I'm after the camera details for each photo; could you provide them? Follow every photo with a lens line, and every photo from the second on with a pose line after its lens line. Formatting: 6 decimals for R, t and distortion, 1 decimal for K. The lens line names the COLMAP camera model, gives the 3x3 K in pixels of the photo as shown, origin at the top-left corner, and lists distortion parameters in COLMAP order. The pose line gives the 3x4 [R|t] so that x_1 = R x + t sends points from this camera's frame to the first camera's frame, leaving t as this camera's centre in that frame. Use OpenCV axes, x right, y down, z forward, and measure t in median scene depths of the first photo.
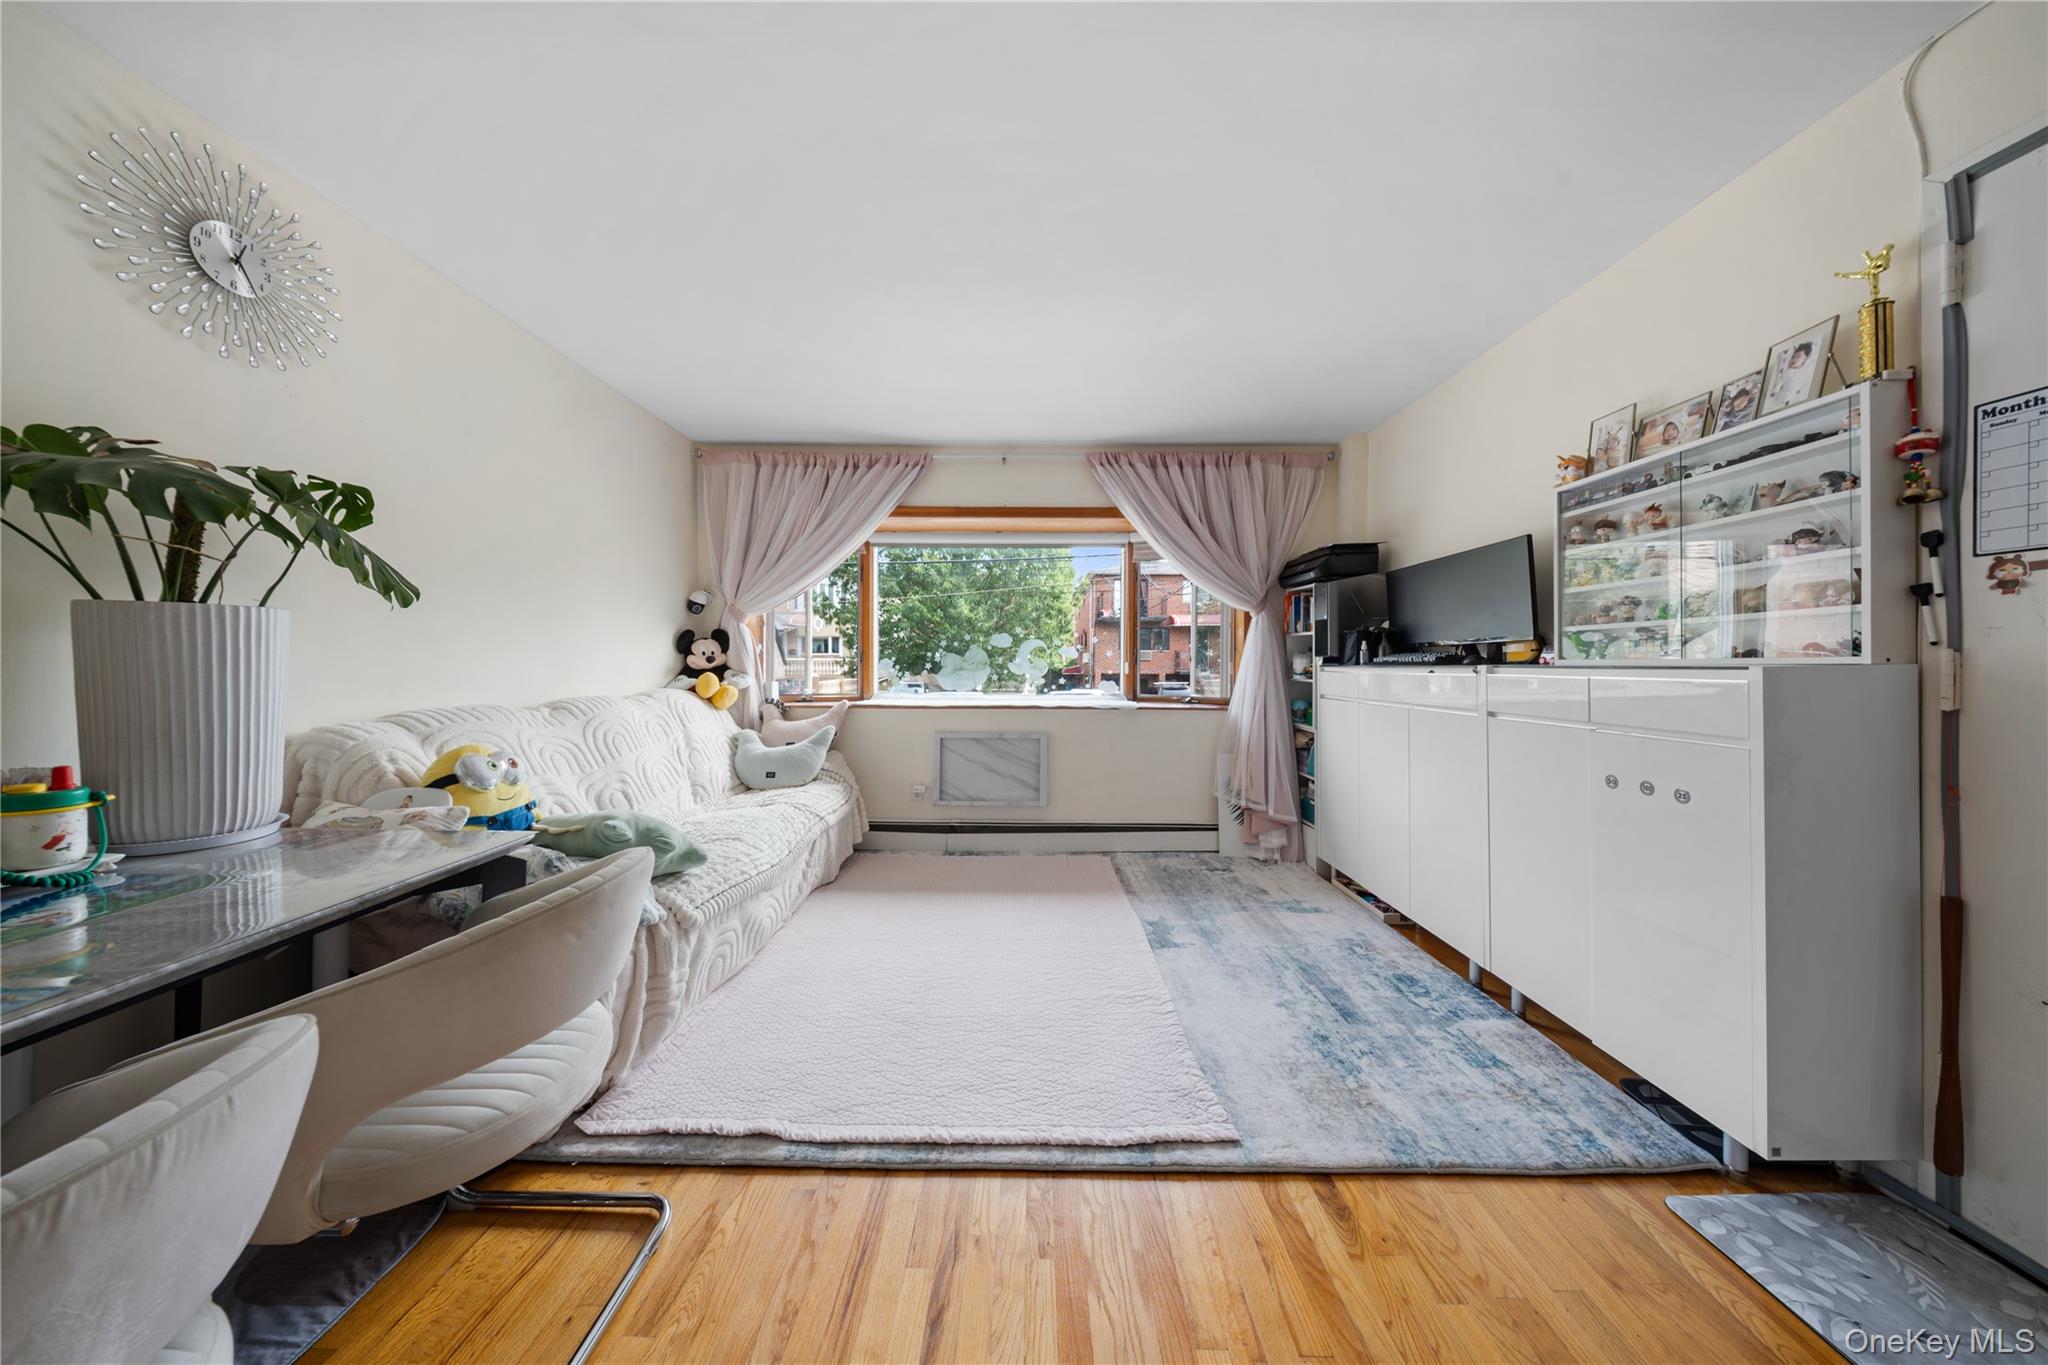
lens RADIAL K [[604.9, 0, 1022.1], [0, 604.9, 665.2], [0, 0, 1]] dist [0.001088, -0.002059]
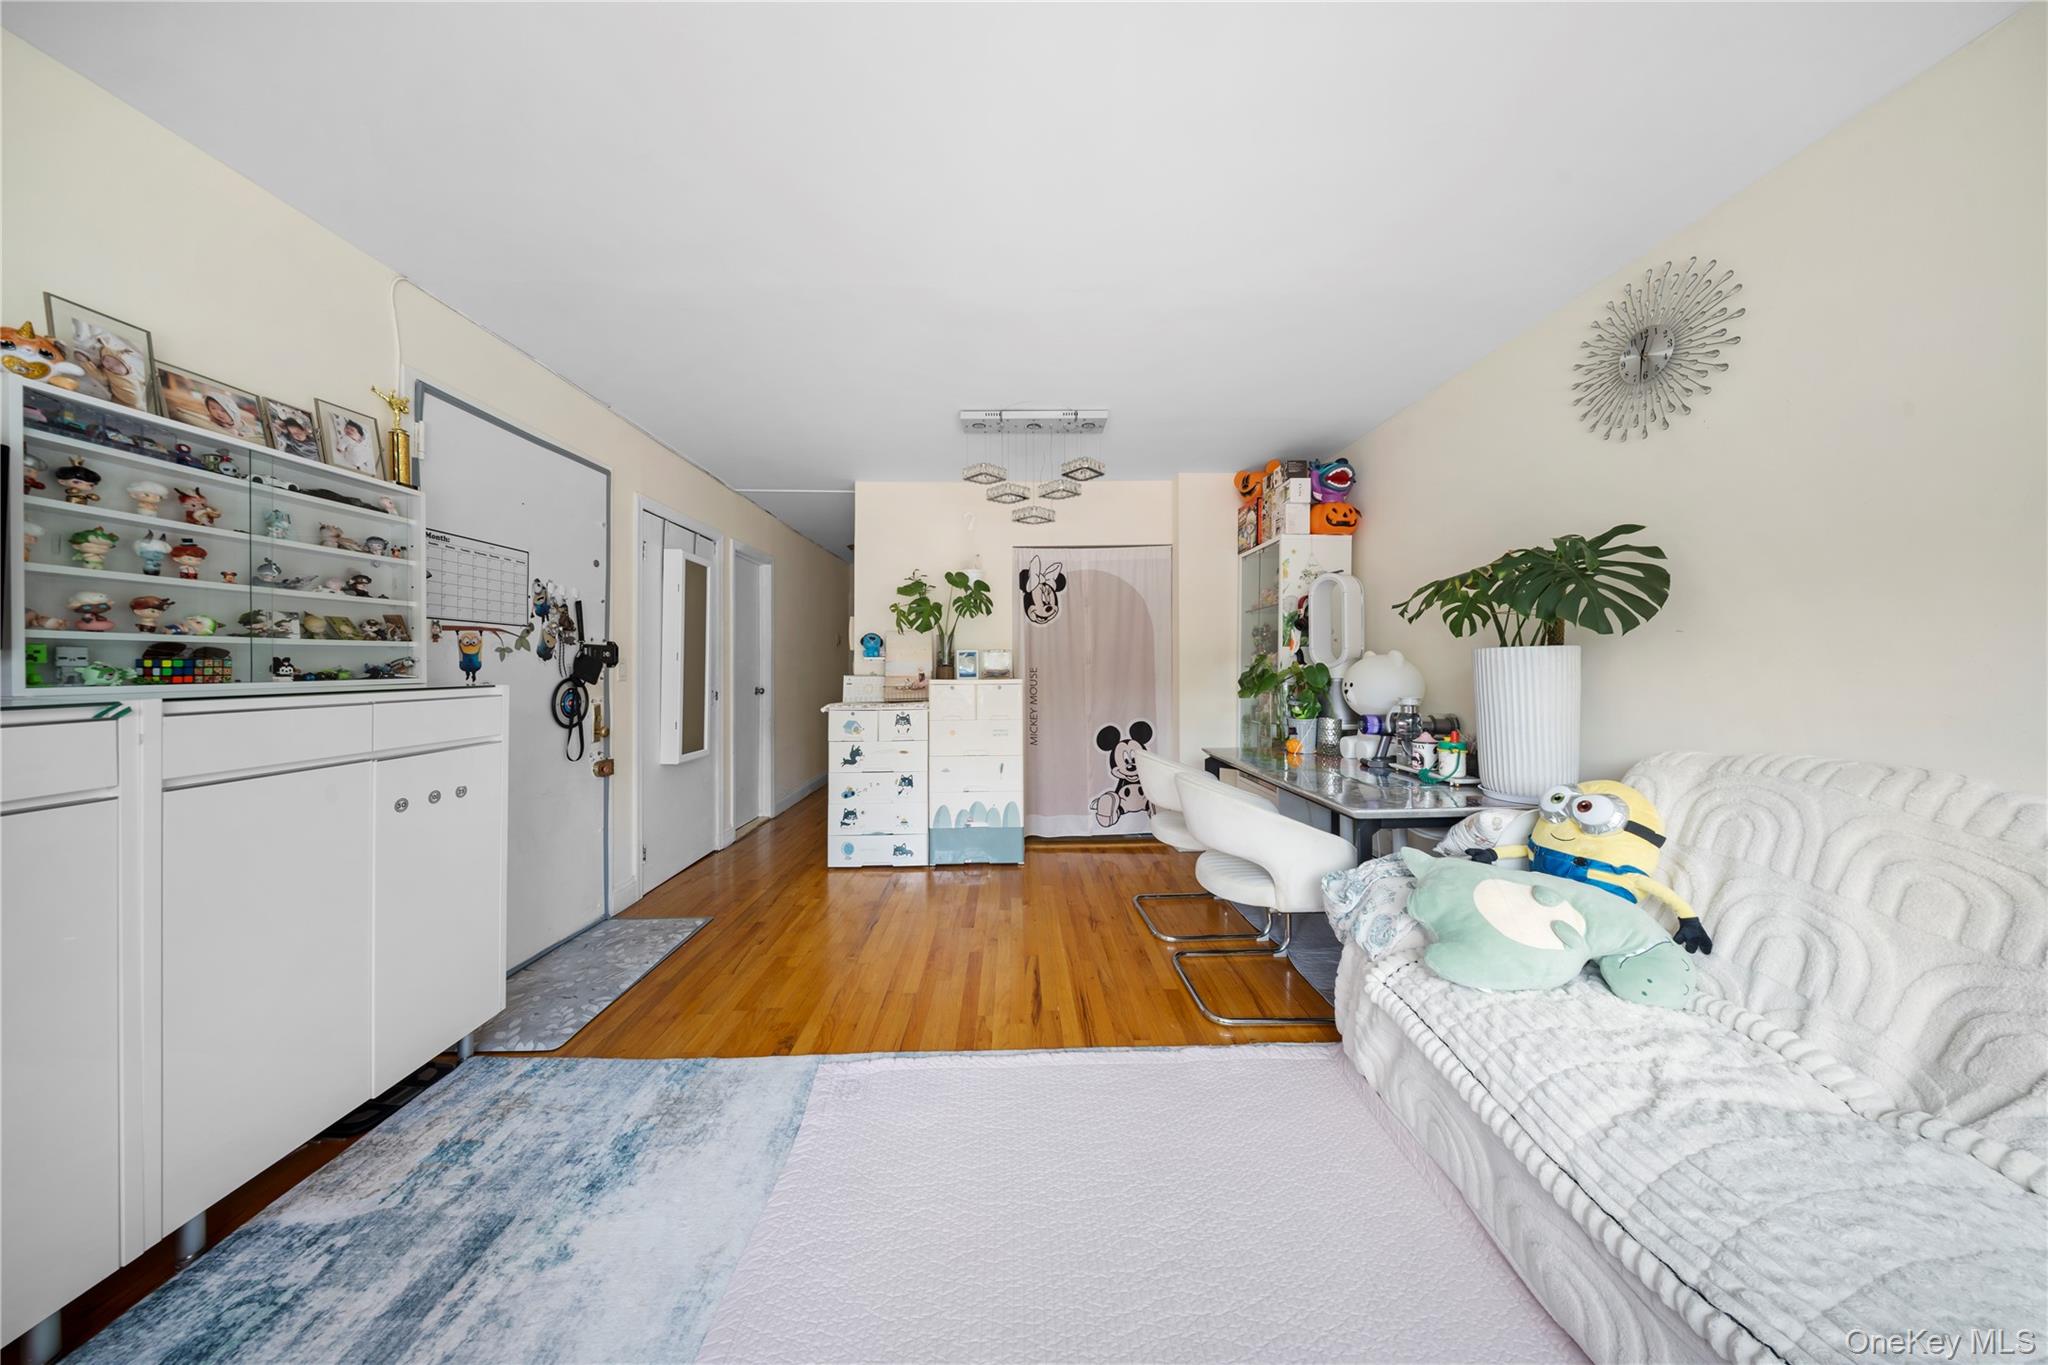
lens RADIAL K [[604.9, 0, 1022.1], [0, 604.9, 665.2], [0, 0, 1]] dist [0.001088, -0.002059]
pose [[-0.999494, -0.001353, -0.031778, -0.010204], [-0.001491, 0.999990, 0.004326, -0.031425], [0.031771, 0.004371, -0.999486, 1.453026]]
